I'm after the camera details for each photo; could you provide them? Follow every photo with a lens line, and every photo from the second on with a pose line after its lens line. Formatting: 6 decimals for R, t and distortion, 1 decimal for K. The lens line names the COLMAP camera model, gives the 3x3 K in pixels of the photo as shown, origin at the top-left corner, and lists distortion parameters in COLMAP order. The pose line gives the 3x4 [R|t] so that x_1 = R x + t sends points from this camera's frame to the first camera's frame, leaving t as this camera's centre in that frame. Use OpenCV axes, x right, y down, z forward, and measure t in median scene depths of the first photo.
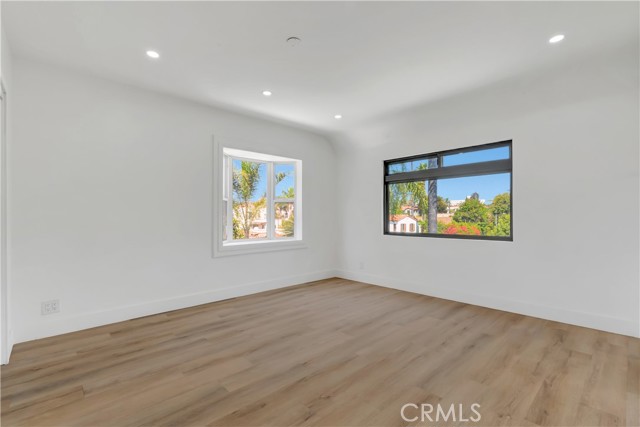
lens RADIAL K [[289.3, 0, 320.0], [0, 289.3, 213.5], [0, 0, 1]] dist [-0.003312, -0.000050]
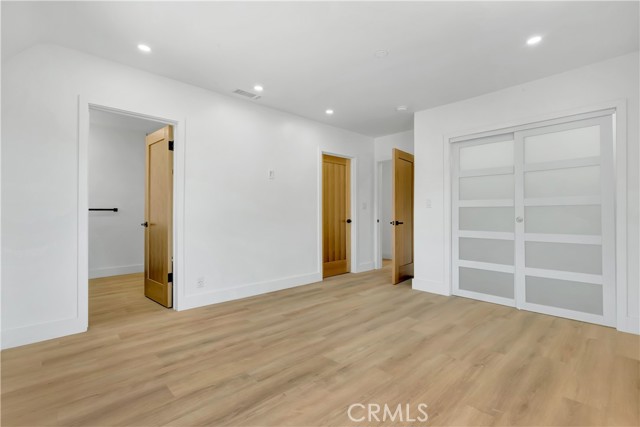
lens RADIAL K [[289.3, 0, 320.0], [0, 289.3, 213.5], [0, 0, 1]] dist [-0.003312, -0.000050]
pose [[-0.999949, 0.009769, 0.002540, 0.132538], [0.009737, 0.999879, -0.012095, 0.035278], [-0.002658, -0.012070, -0.999924, 2.012065]]
